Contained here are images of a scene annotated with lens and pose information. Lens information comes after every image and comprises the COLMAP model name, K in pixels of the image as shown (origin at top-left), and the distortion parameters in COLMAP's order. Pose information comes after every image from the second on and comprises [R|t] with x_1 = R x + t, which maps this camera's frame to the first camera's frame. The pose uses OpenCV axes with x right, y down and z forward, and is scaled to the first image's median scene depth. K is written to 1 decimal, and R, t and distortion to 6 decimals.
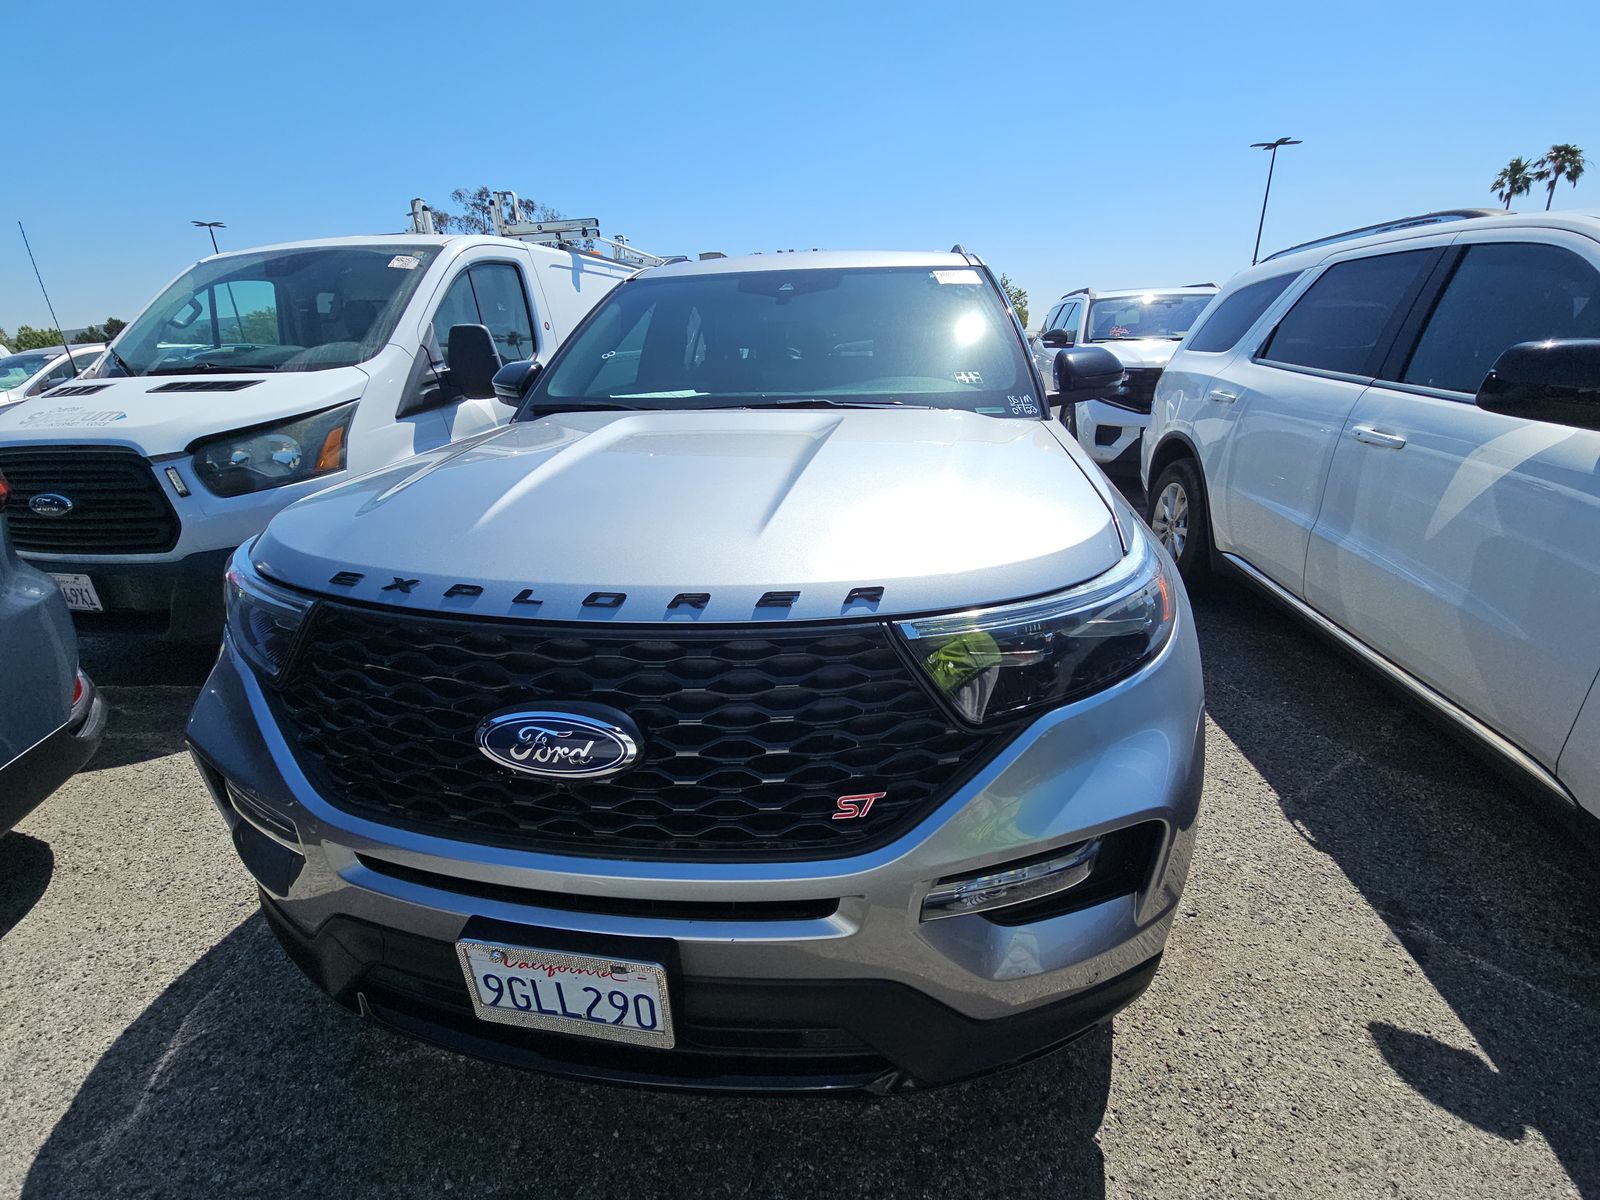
lens RADIAL K [[647.7, 0, 800.0], [0, 647.7, 600.0], [0, 0, 1]] dist [0.024337, -0.016177]
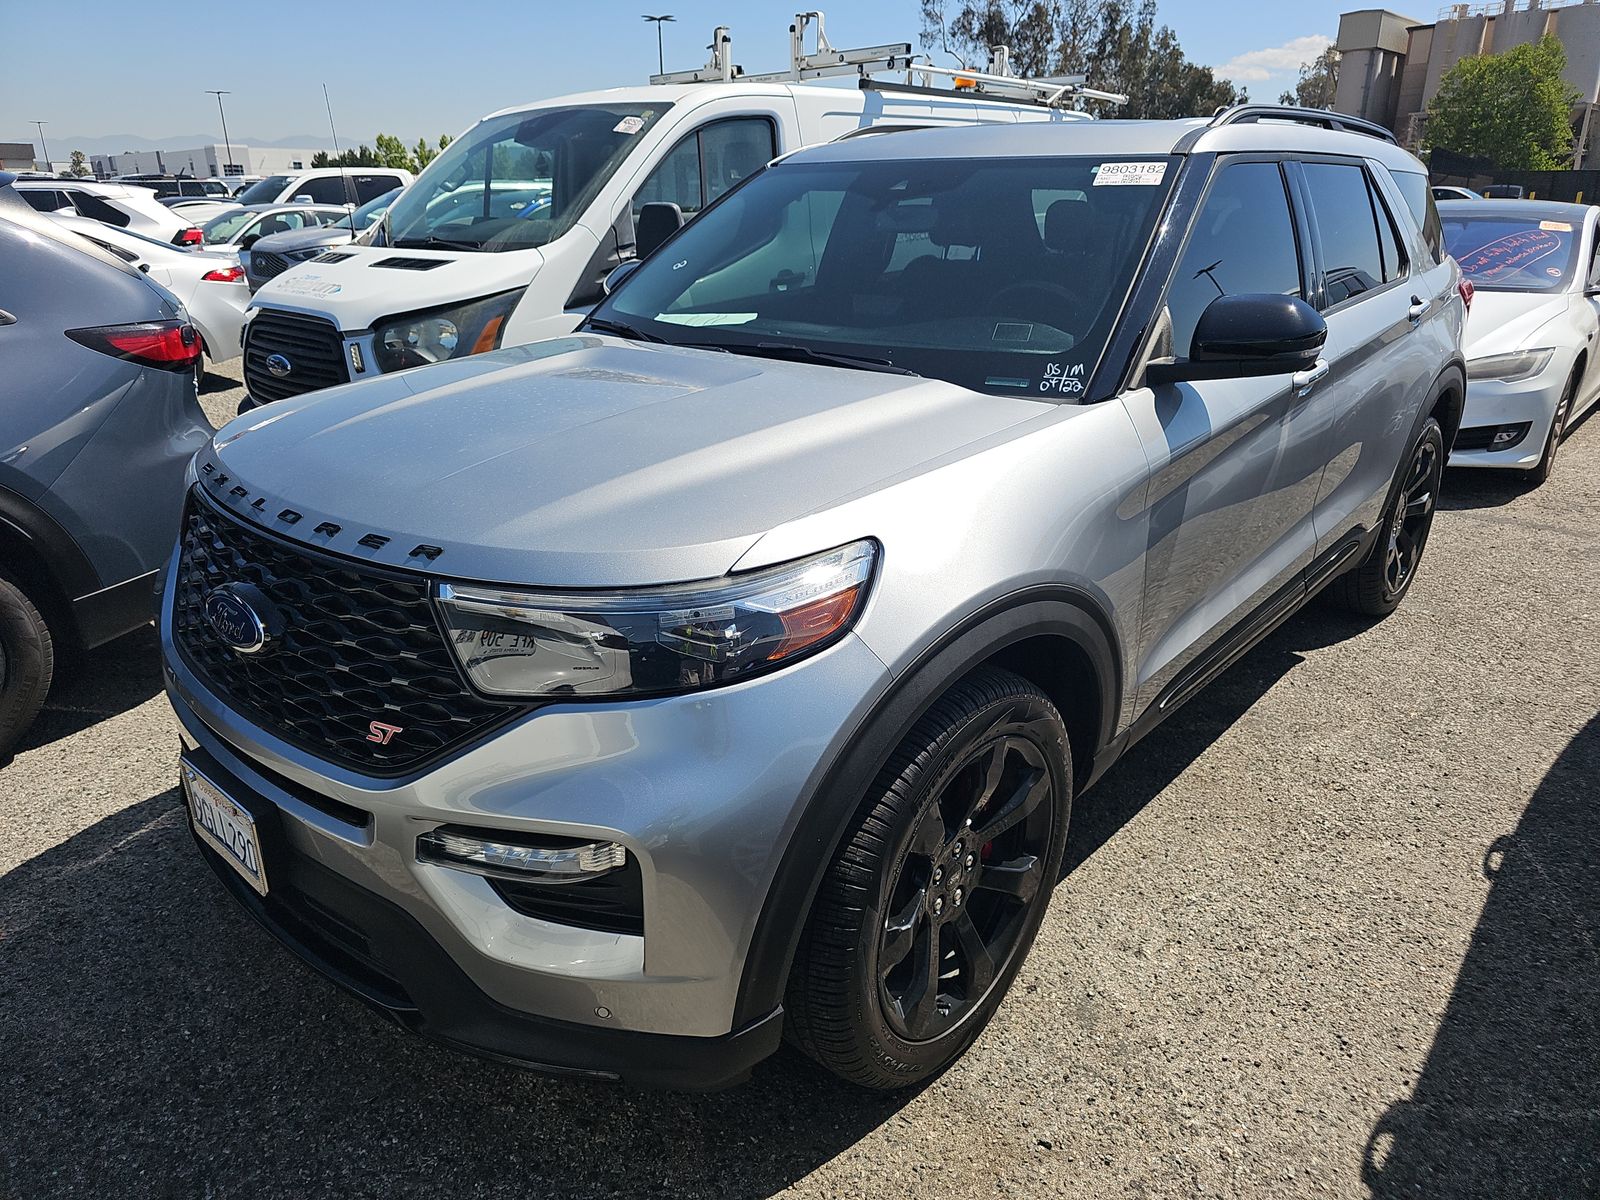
lens RADIAL K [[1053.9, 0, 800.5], [0, 1053.9, 591.6], [0, 0, 1]] dist [0.031088, -0.000530]
pose [[0.845050, 0.208599, -0.492318, 0.468080], [-0.208086, 0.976474, 0.056567, -0.053595], [0.492536, 0.054642, 0.868575, -0.075306]]
